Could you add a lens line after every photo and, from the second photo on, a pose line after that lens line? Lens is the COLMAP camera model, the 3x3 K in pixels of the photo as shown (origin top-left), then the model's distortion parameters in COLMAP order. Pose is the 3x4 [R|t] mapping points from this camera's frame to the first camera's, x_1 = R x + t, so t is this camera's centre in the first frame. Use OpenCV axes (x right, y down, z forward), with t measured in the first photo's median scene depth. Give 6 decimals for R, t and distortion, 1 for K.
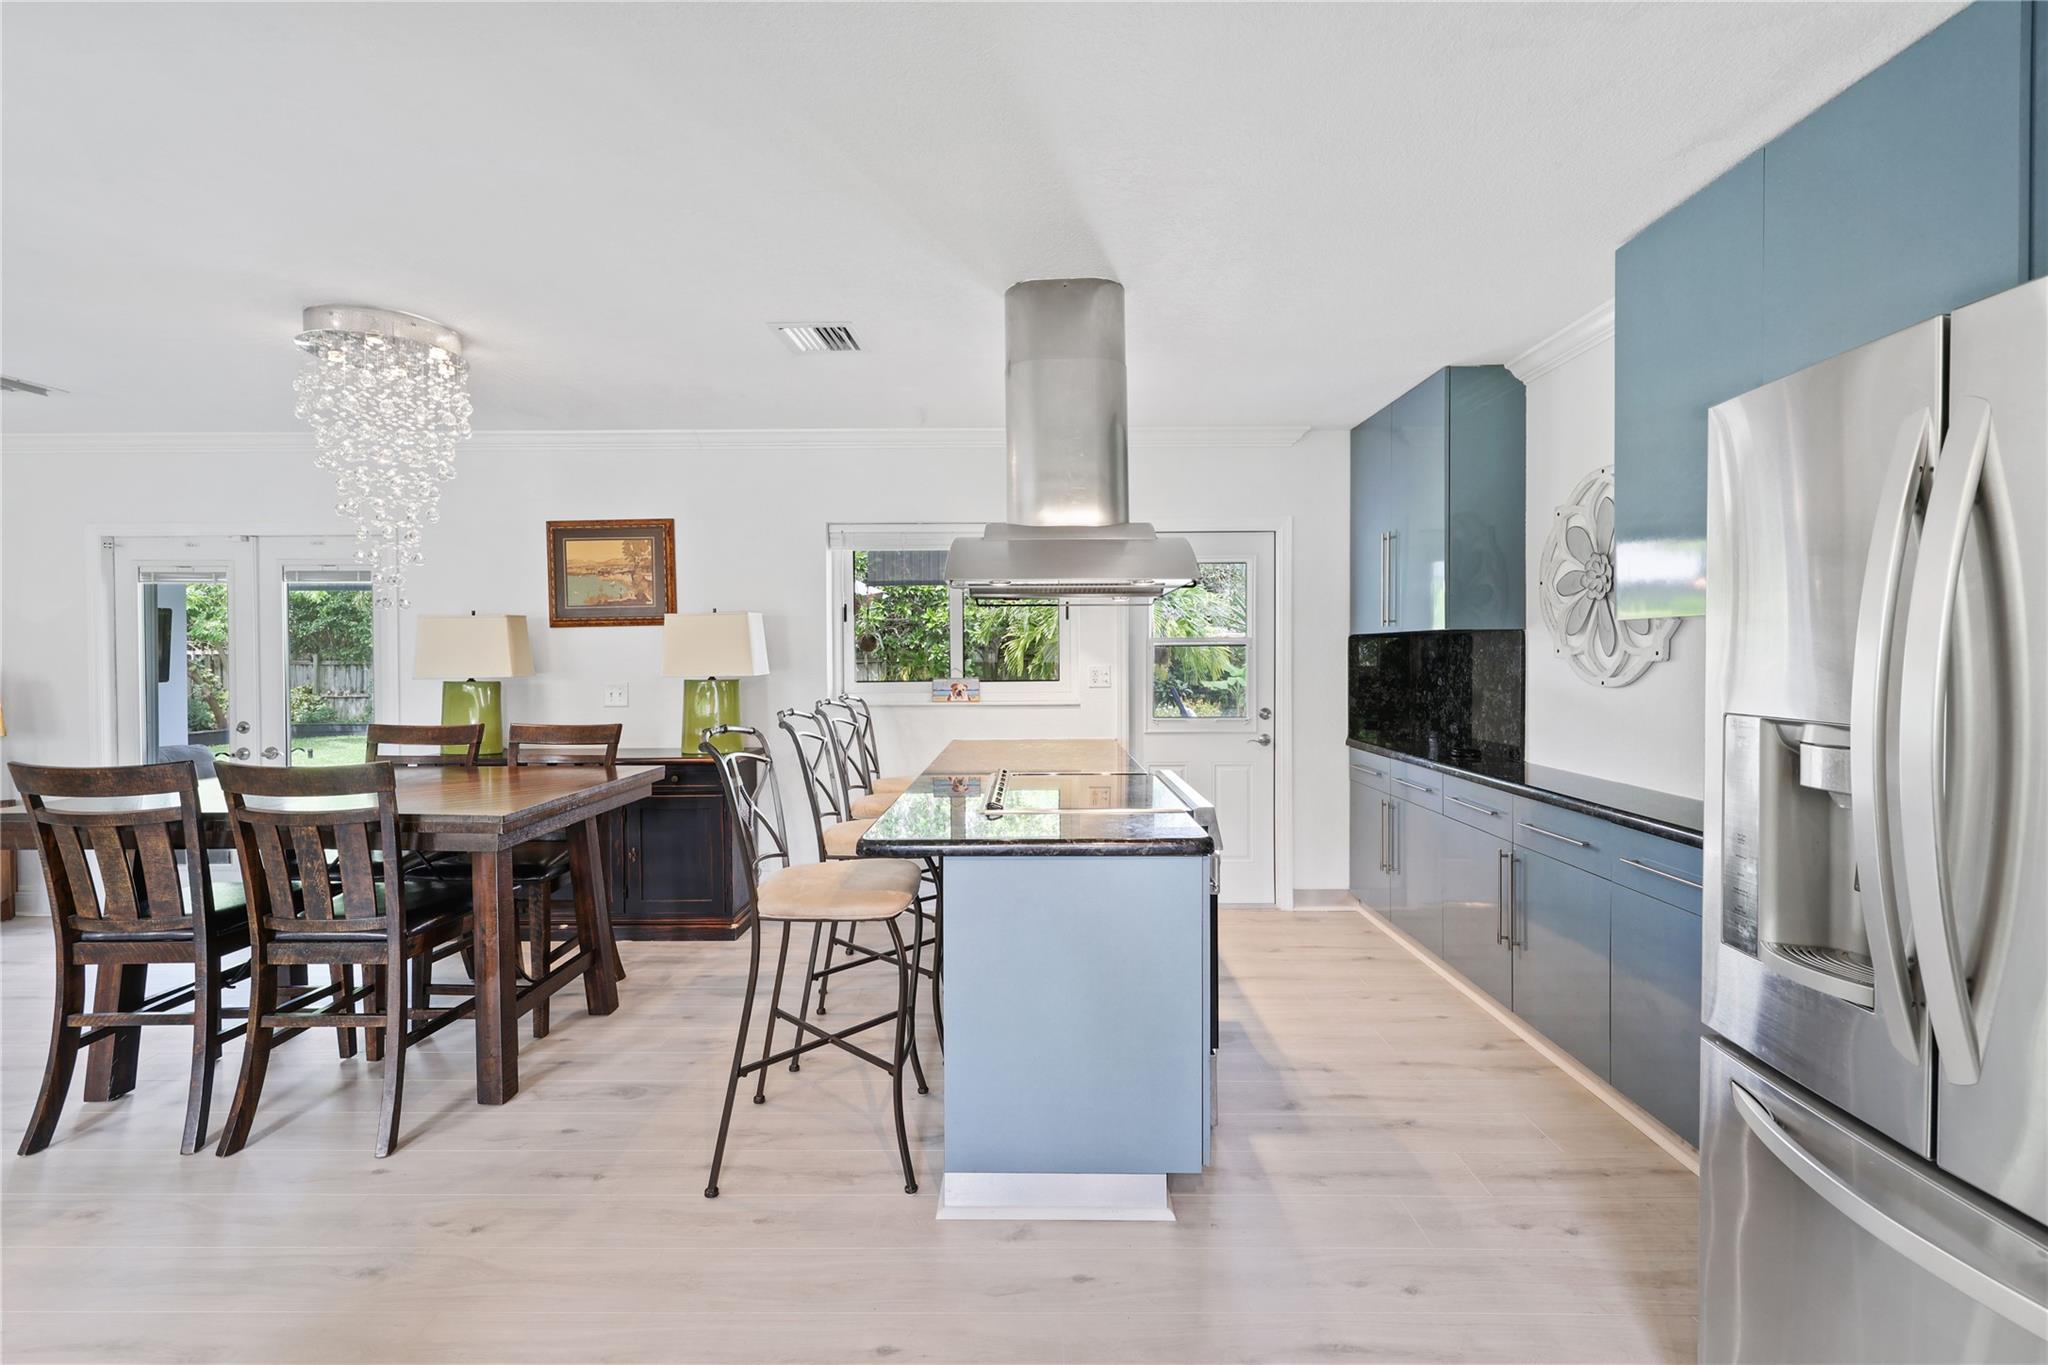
lens RADIAL K [[877.3, 0, 1020.0], [0, 877.3, 672.4], [0, 0, 1]] dist [0.002146, 0.000021]
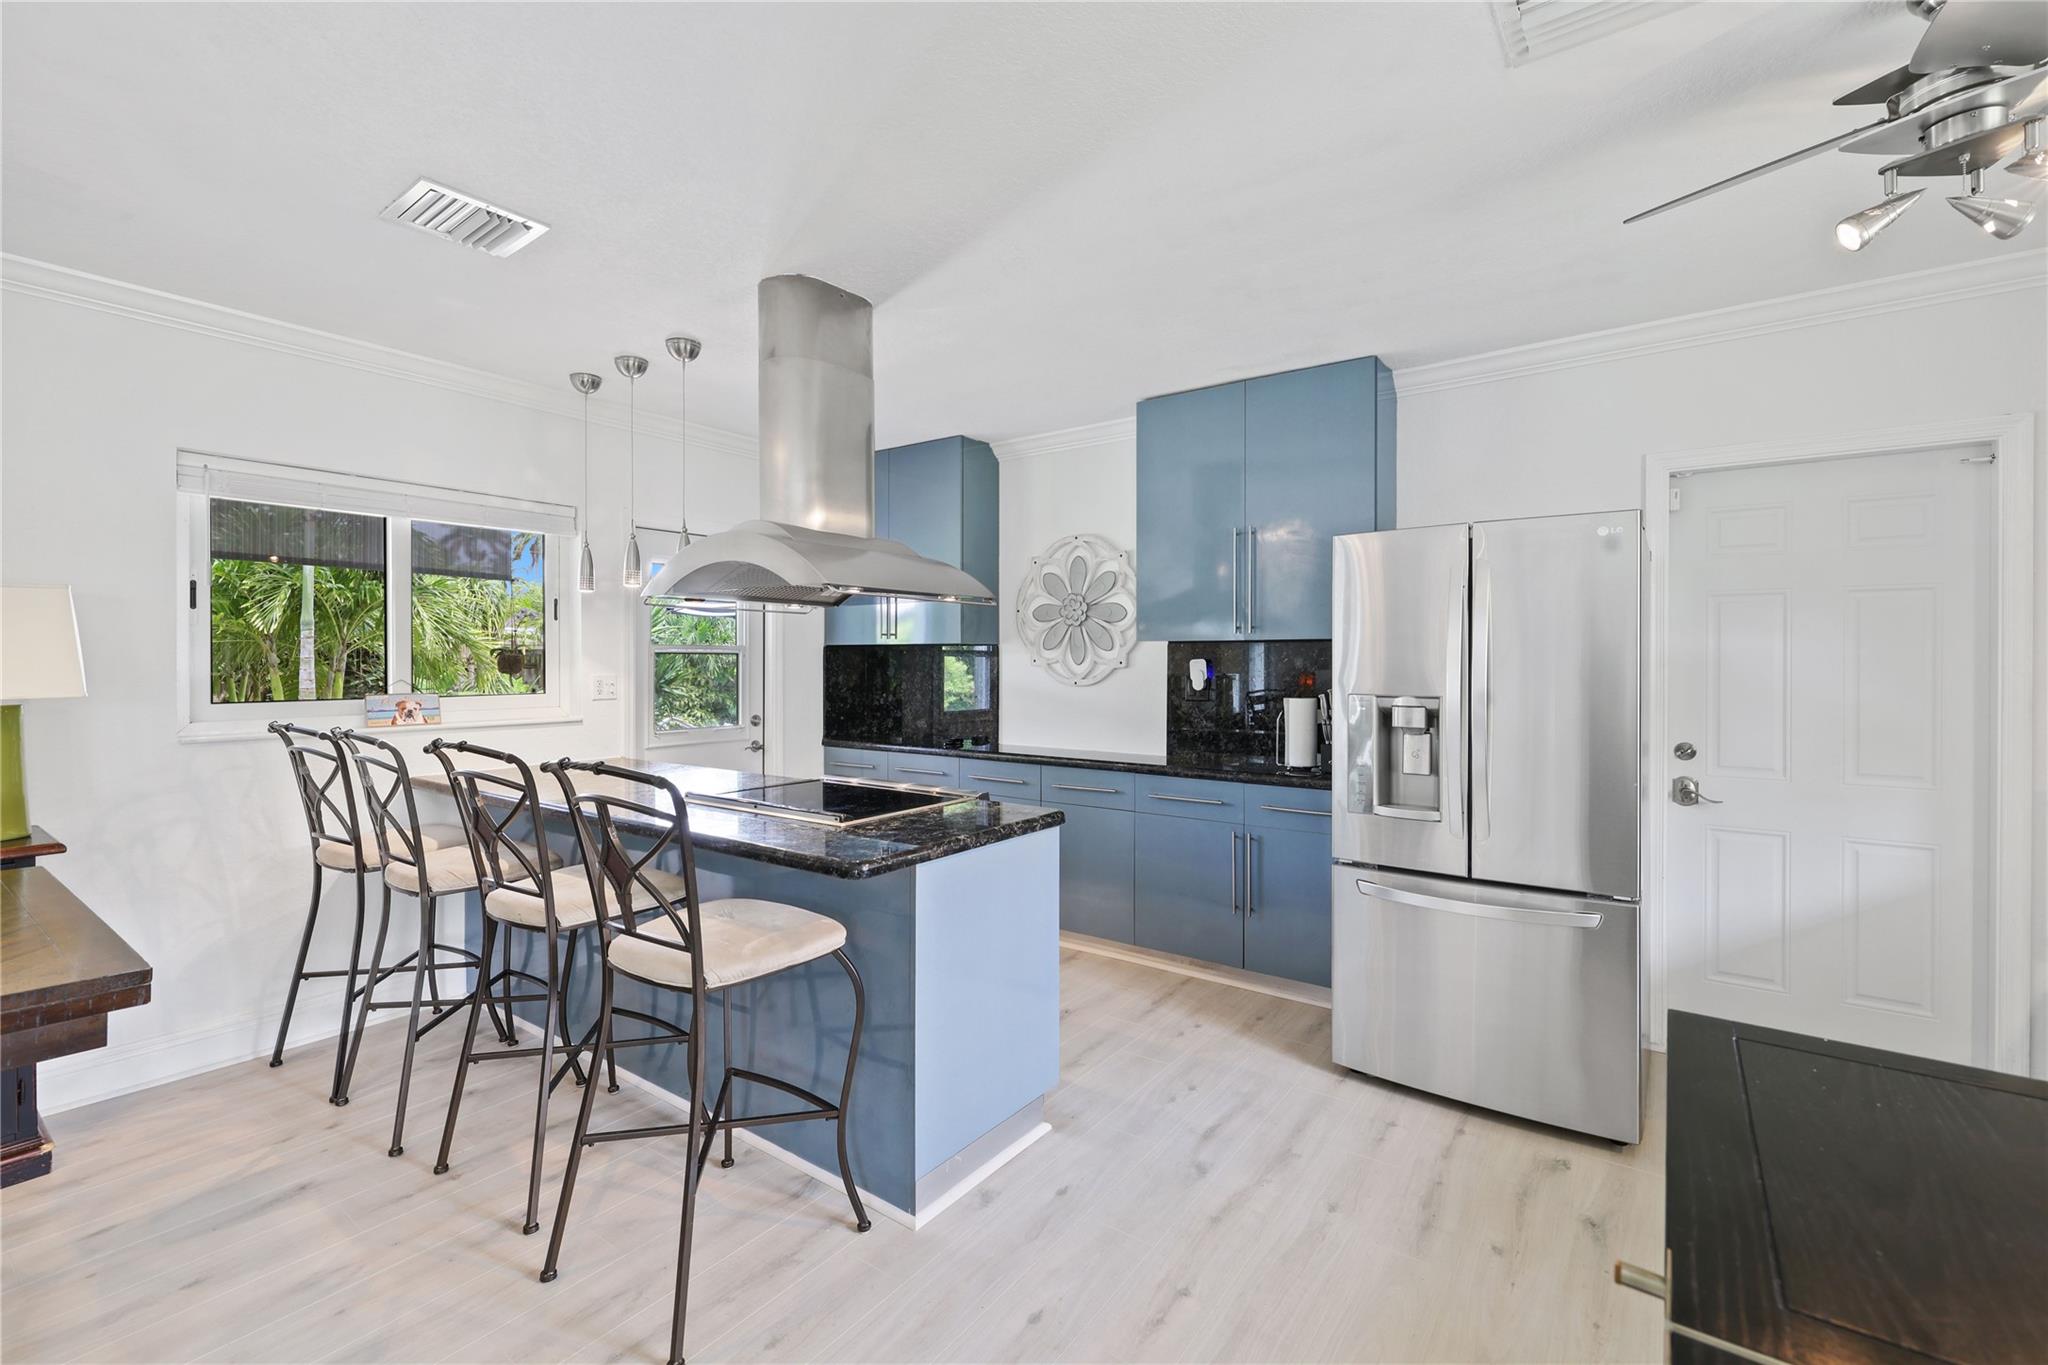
lens RADIAL K [[886.2, 0, 1043.7], [0, 886.2, 673.3], [0, 0, 1]] dist [0.002226, -0.000020]
pose [[0.570047, -0.006893, 0.821583, -0.484887], [0.014074, 0.999900, -0.001375, -0.002334], [-0.821491, 0.012347, 0.570087, 0.175521]]
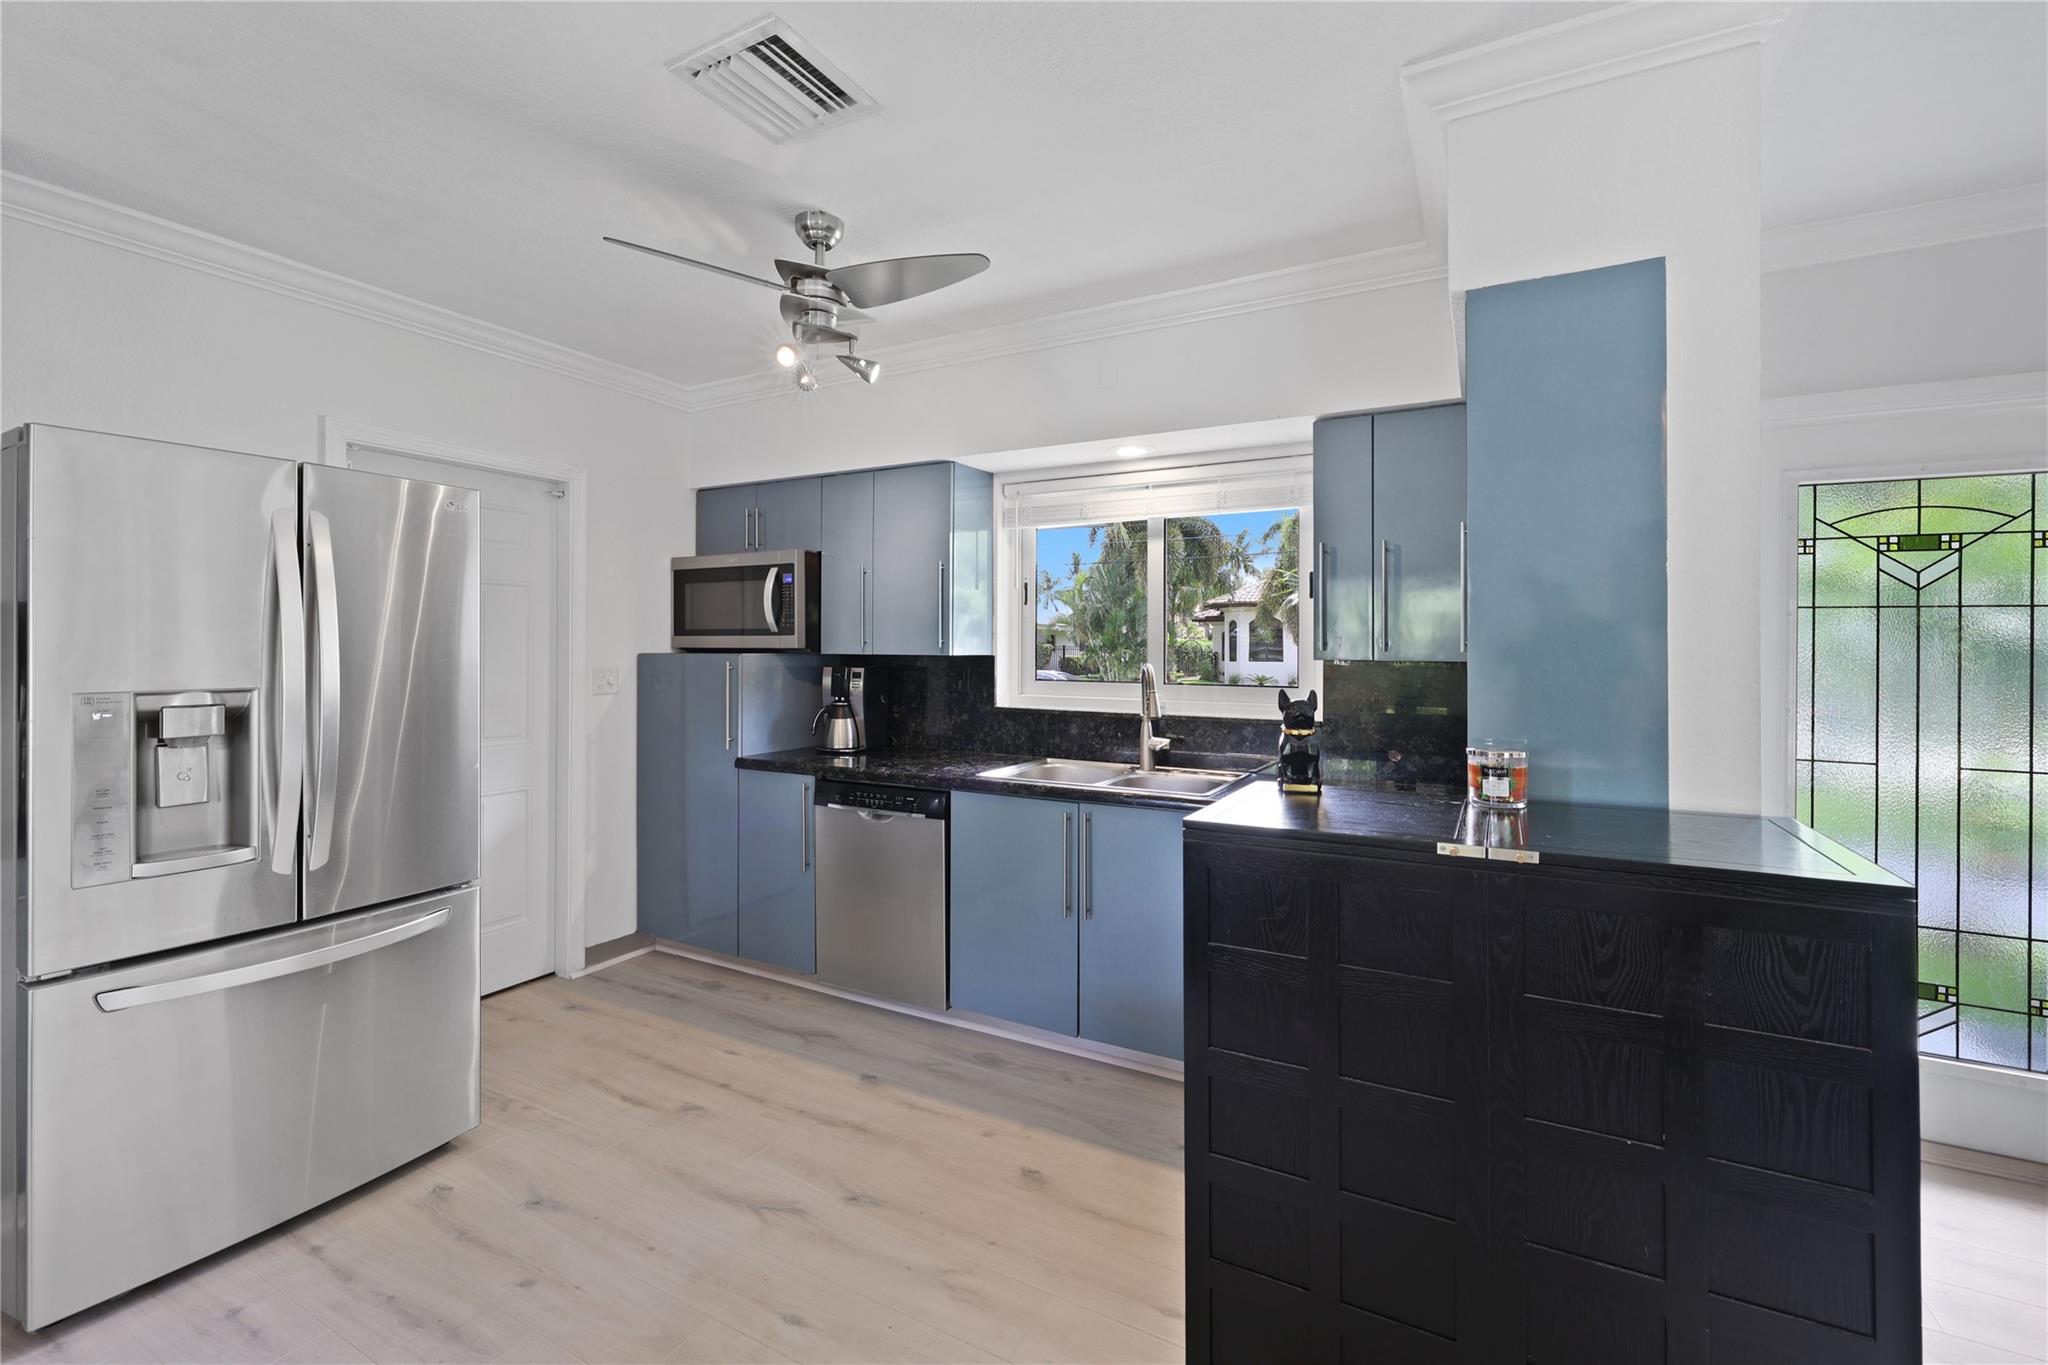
lens RADIAL K [[875.1, 0, 1021.3], [0, 875.1, 644.9], [0, 0, 1]] dist [0.001397, 0.000128]
pose [[-0.879491, 0.004452, 0.475894, -0.354993], [0.012746, 0.999818, 0.014203, -0.007595], [-0.475744, 0.018557, -0.879388, 0.576424]]
